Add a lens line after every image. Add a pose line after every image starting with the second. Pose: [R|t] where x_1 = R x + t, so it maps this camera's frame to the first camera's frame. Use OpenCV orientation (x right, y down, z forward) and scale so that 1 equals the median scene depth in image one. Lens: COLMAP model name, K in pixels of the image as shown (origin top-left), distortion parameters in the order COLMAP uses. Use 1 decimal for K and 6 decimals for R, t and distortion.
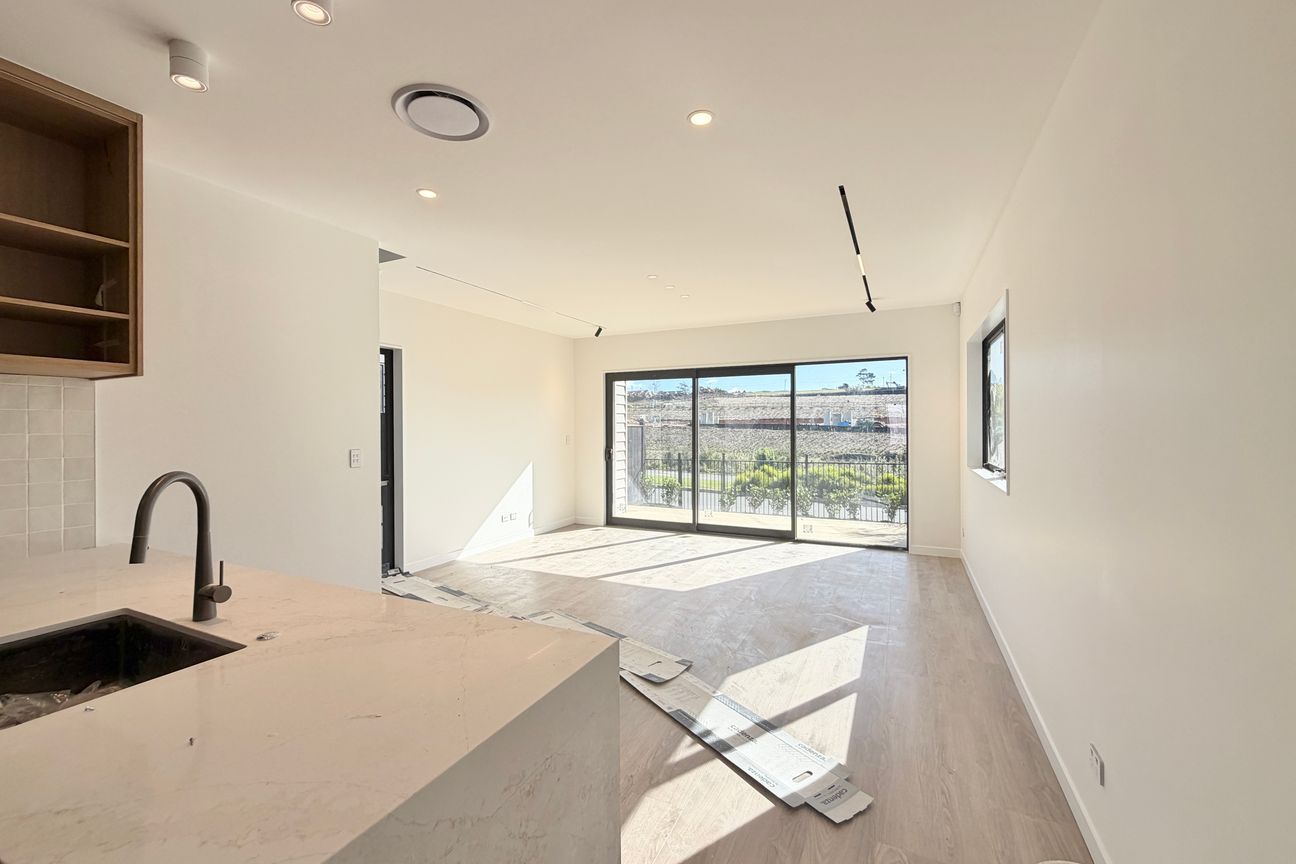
lens RADIAL K [[529.2, 0, 639.8], [0, 529.2, 430.9], [0, 0, 1]] dist [0.000205, 0.000366]
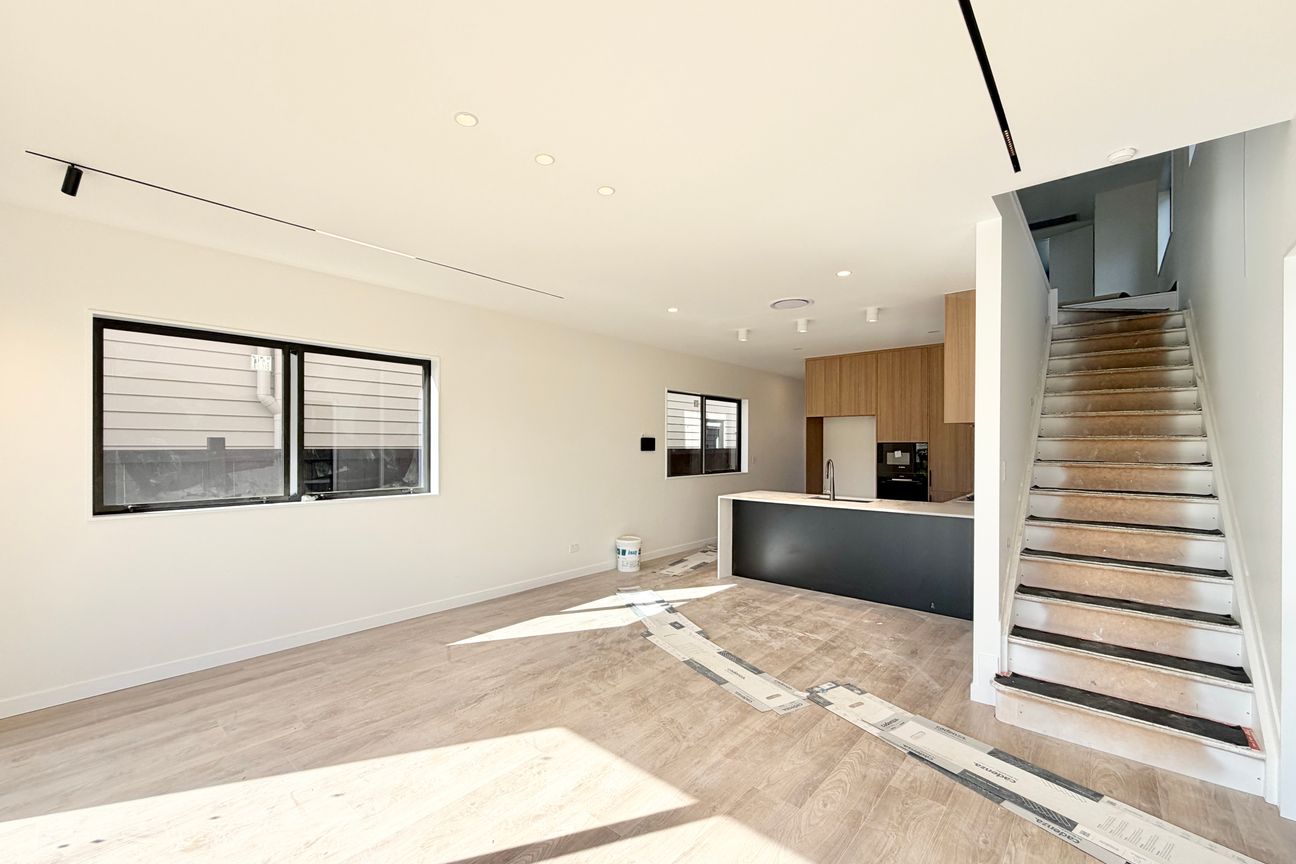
lens RADIAL K [[529.2, 0, 642.4], [0, 529.2, 437.1], [0, 0, 1]] dist [0.000205, 0.000366]
pose [[-0.964930, 0.009559, 0.262332, -0.345550], [0.006431, 0.999898, -0.012780, -0.030404], [-0.262428, -0.010645, -0.964893, 3.188825]]
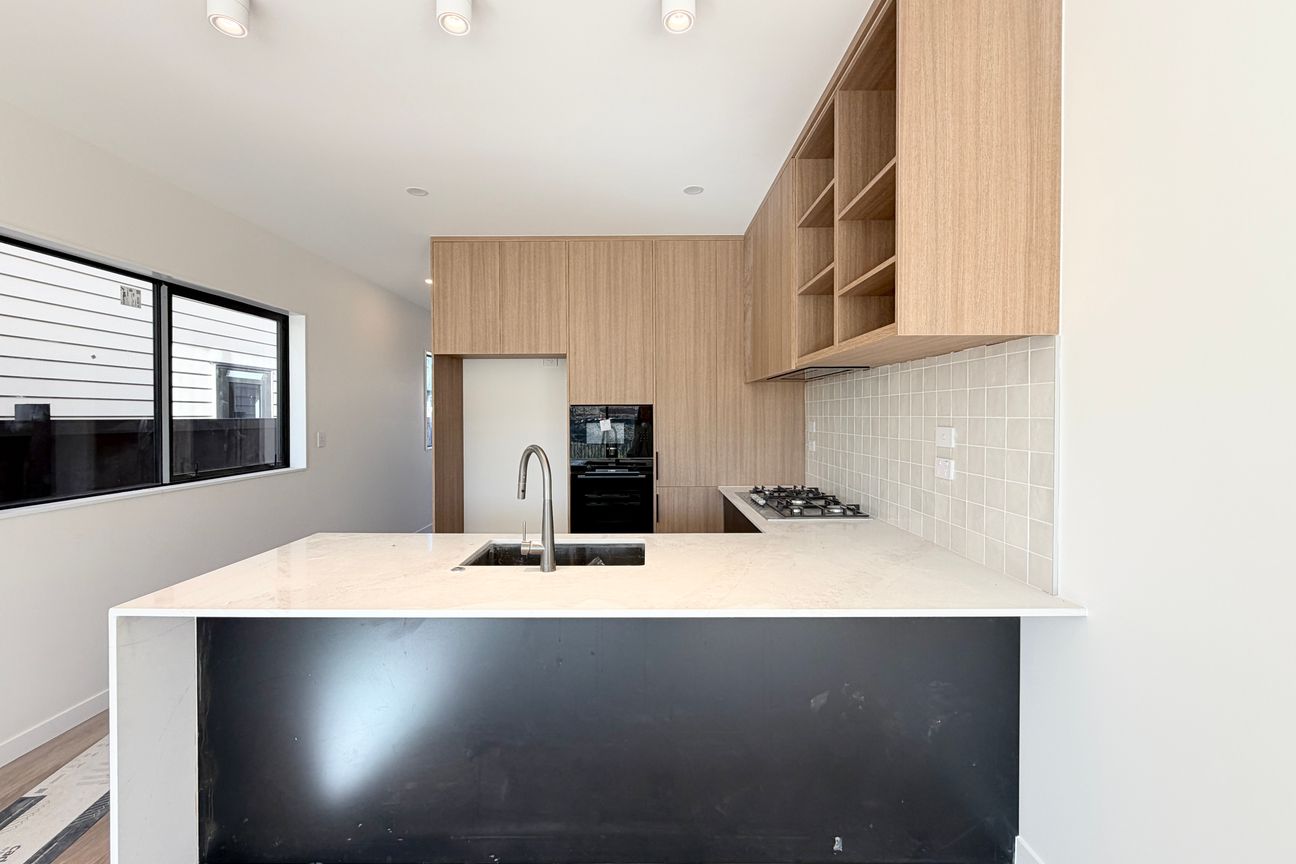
lens RADIAL K [[529.2, 0, 642.6], [0, 529.2, 420.7], [0, 0, 1]] dist [0.000205, 0.000366]
pose [[-0.899055, 0.015264, -0.437570, -0.326495], [0.007636, 0.999787, 0.019187, -0.009212], [0.437769, 0.013909, -0.898980, 1.431873]]
